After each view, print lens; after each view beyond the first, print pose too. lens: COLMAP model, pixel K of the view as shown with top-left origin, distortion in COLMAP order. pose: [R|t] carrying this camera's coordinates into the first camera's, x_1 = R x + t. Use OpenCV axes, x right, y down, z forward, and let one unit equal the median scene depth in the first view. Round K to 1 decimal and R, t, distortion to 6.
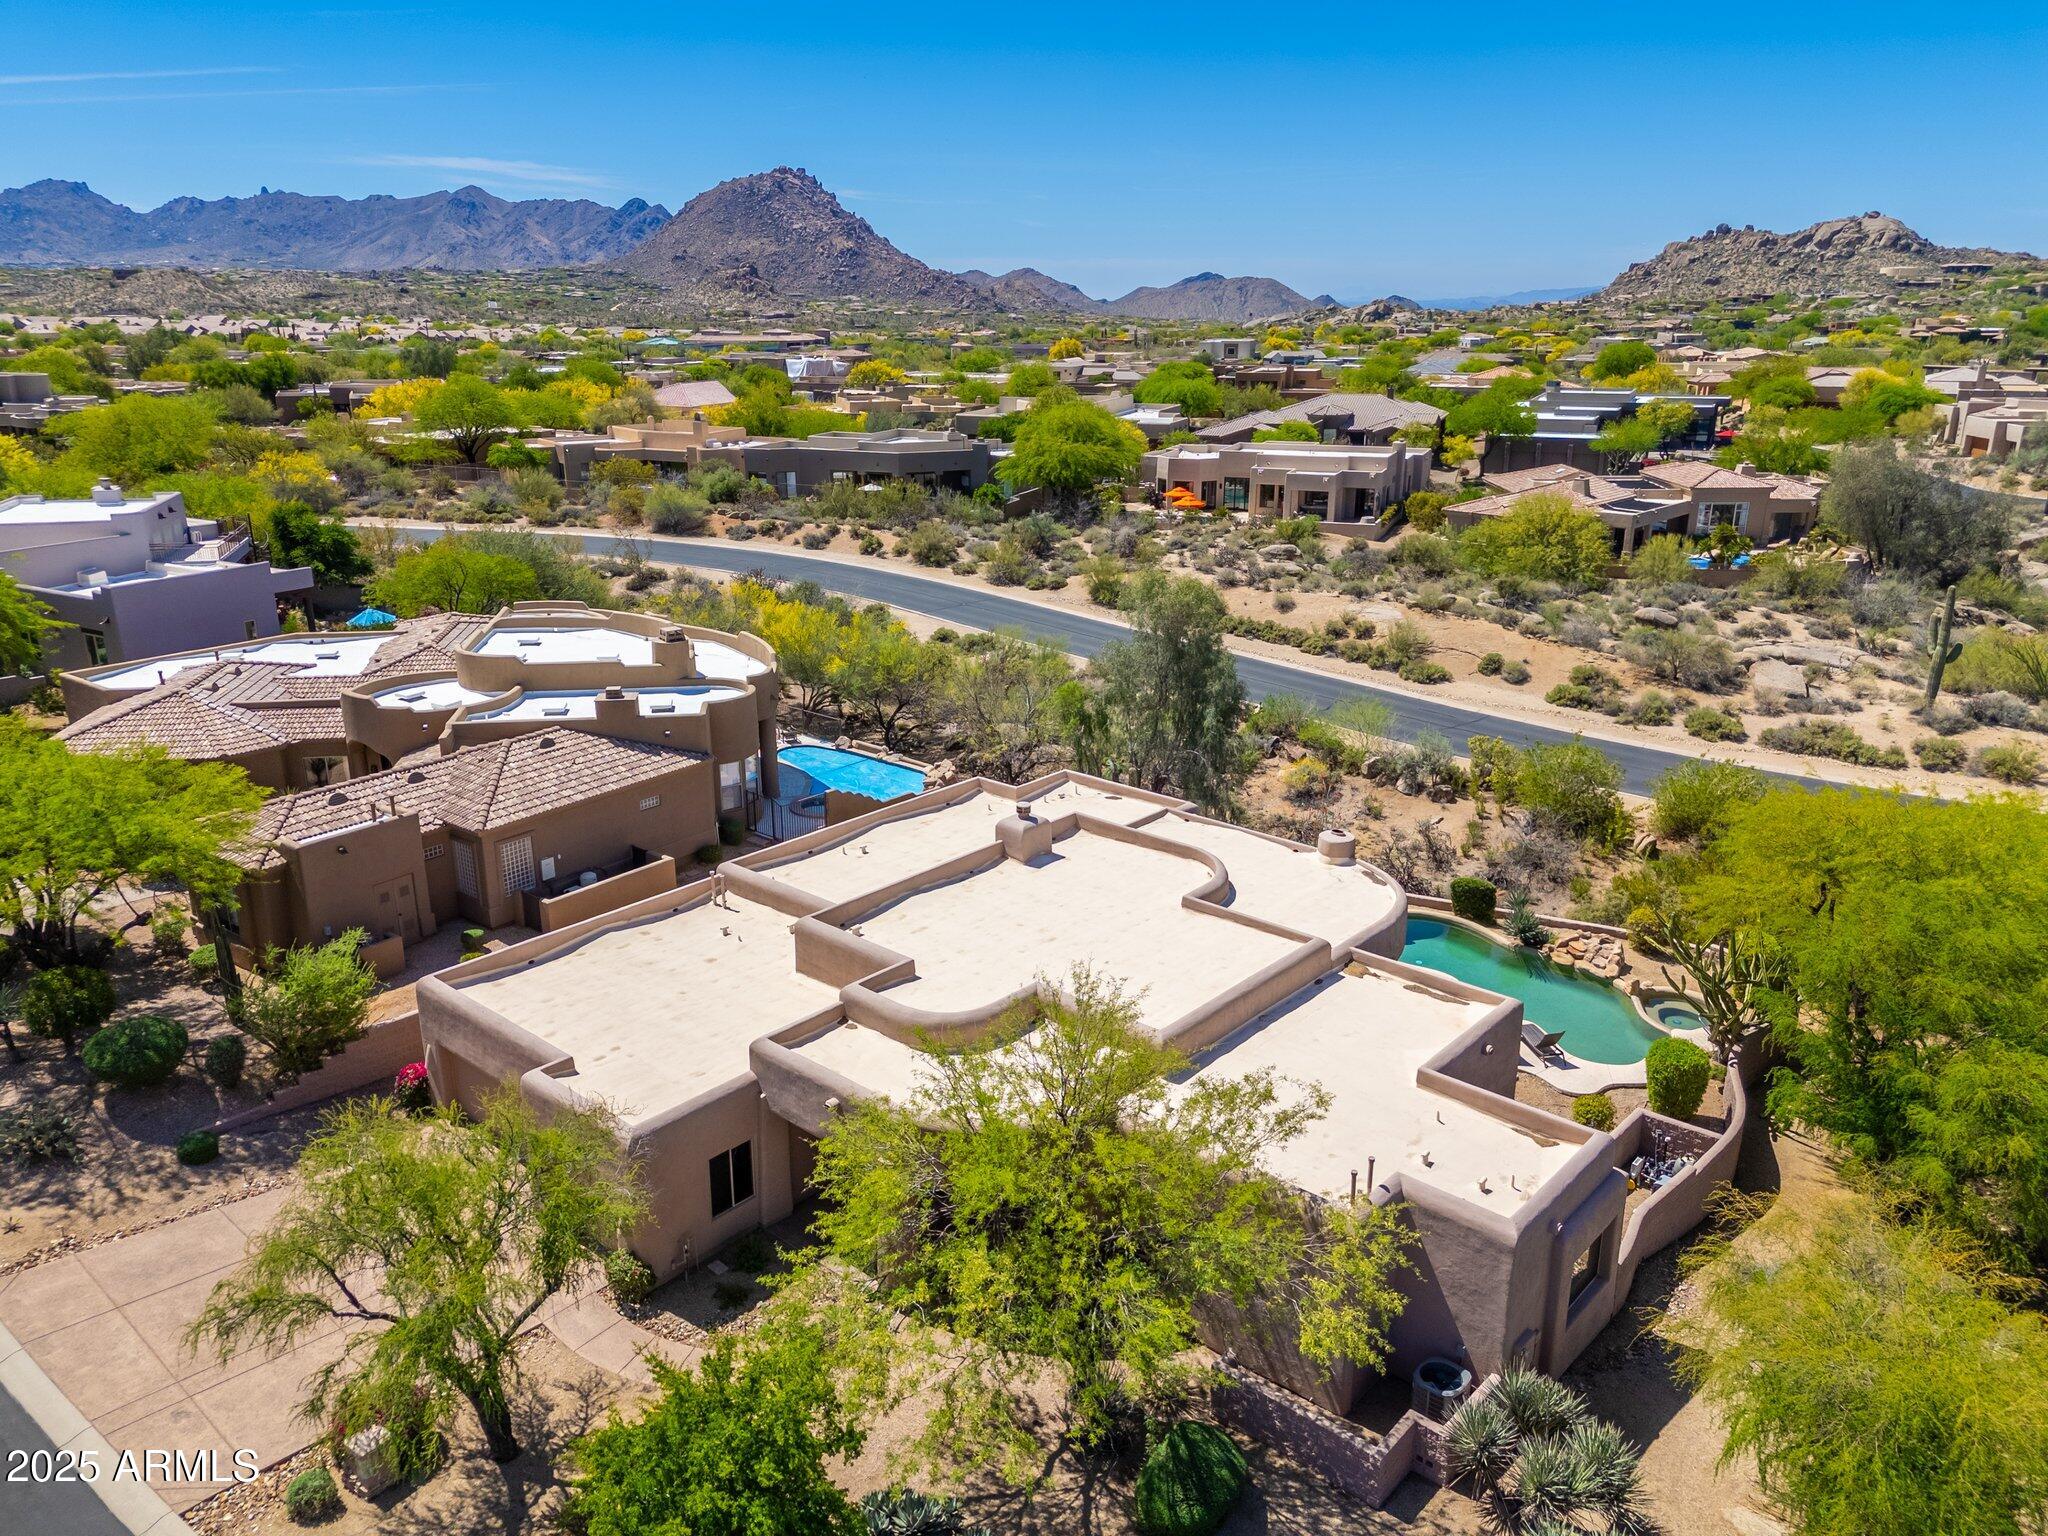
lens RADIAL K [[1501.6, 0, 1033.8], [0, 1501.6, 763.3], [0, 0, 1]] dist [0.087908, -0.060691]
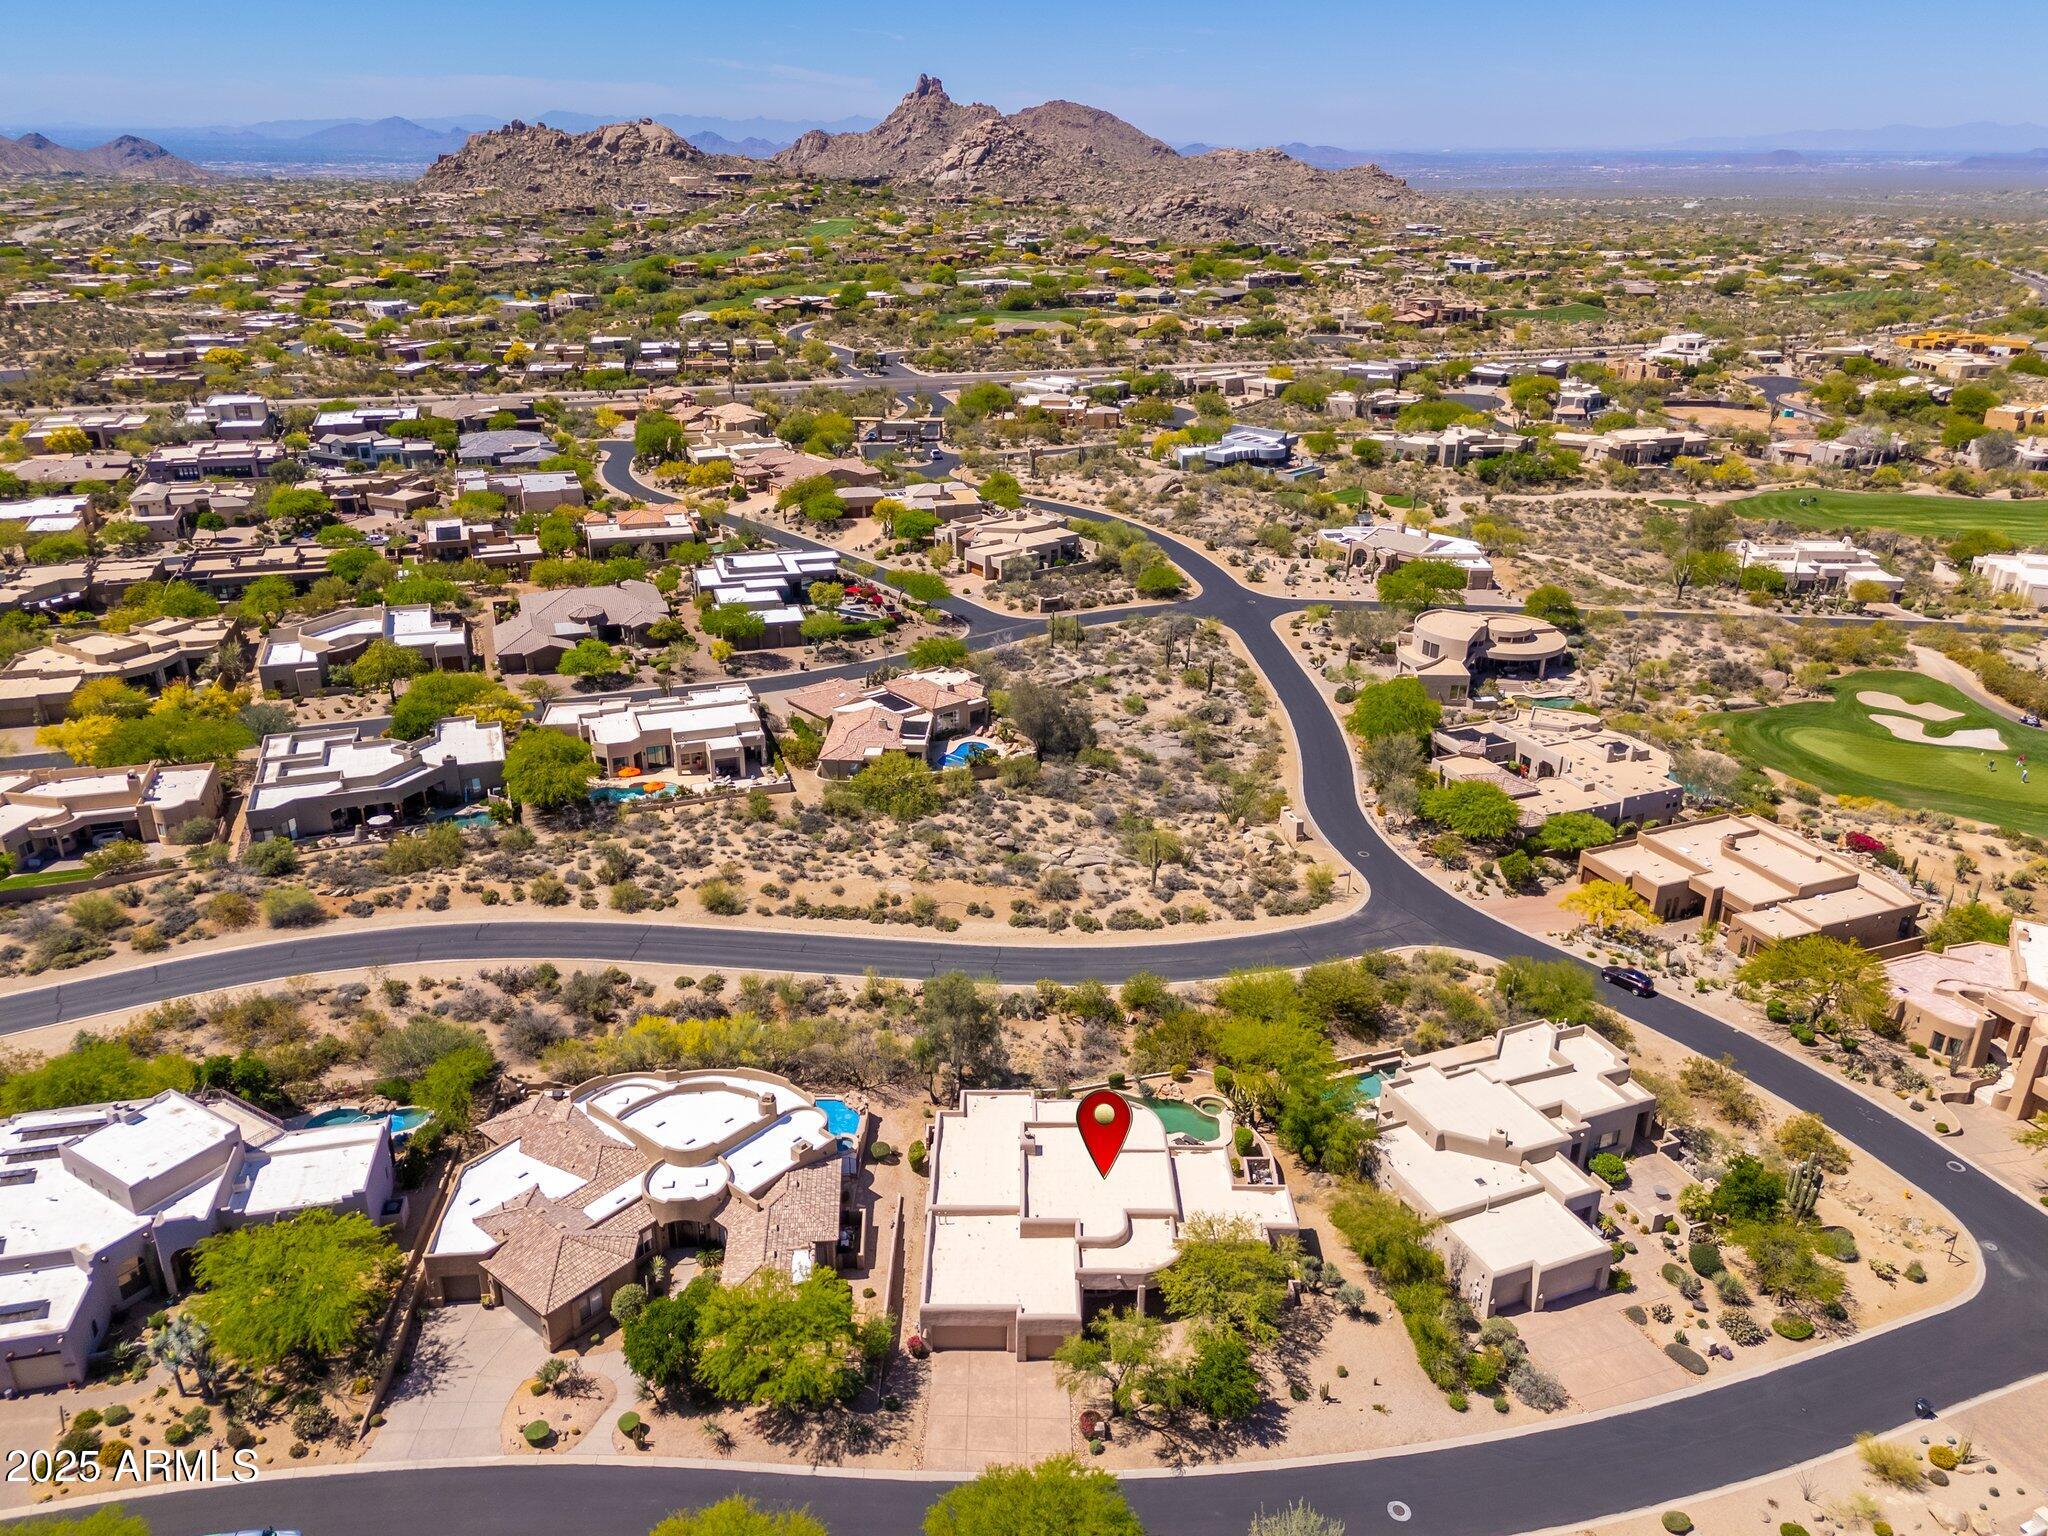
lens RADIAL K [[1501.6, 0, 1035.0], [0, 1501.6, 764.4], [0, 0, 1]] dist [0.087908, -0.060691]
pose [[0.743298, -0.252360, 0.619534, -0.794737], [0.190013, 0.967616, 0.166175, -0.557367], [-0.641407, -0.005798, 0.767179, -0.533806]]
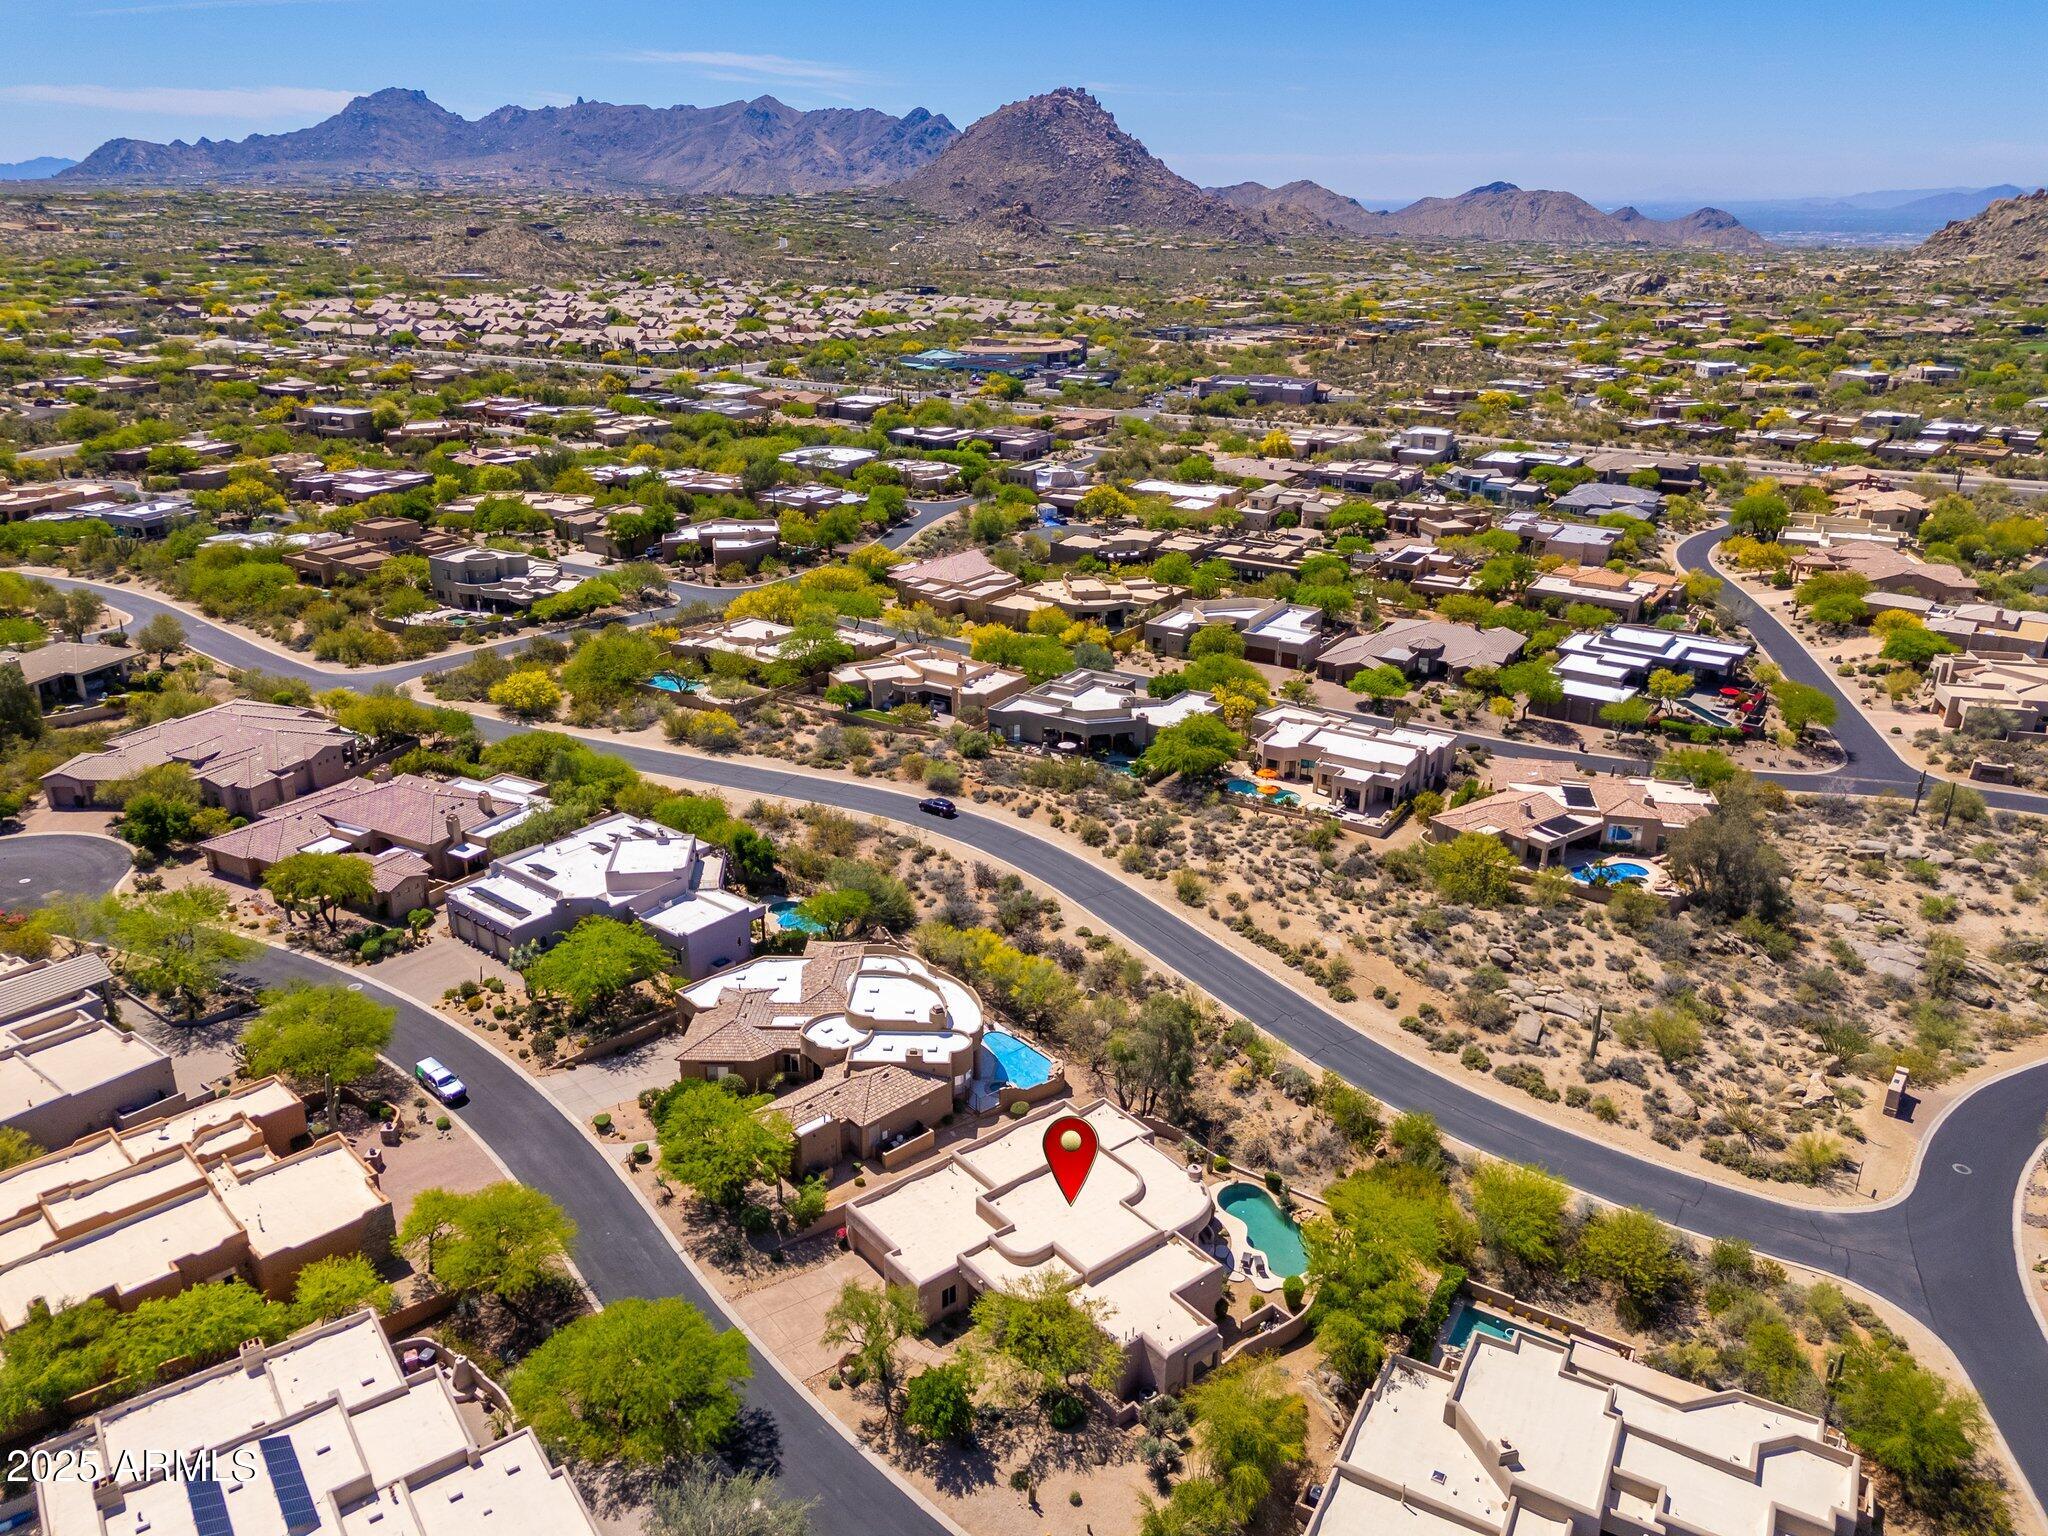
lens RADIAL K [[1501.6, 0, 1028.2], [0, 1501.6, 778.0], [0, 0, 1]] dist [0.087908, -0.060691]
pose [[0.984745, 0.070710, -0.158991, 0.160793], [-0.059300, 0.995388, 0.075407, -0.436070], [0.163590, -0.064828, 0.984396, -0.831556]]
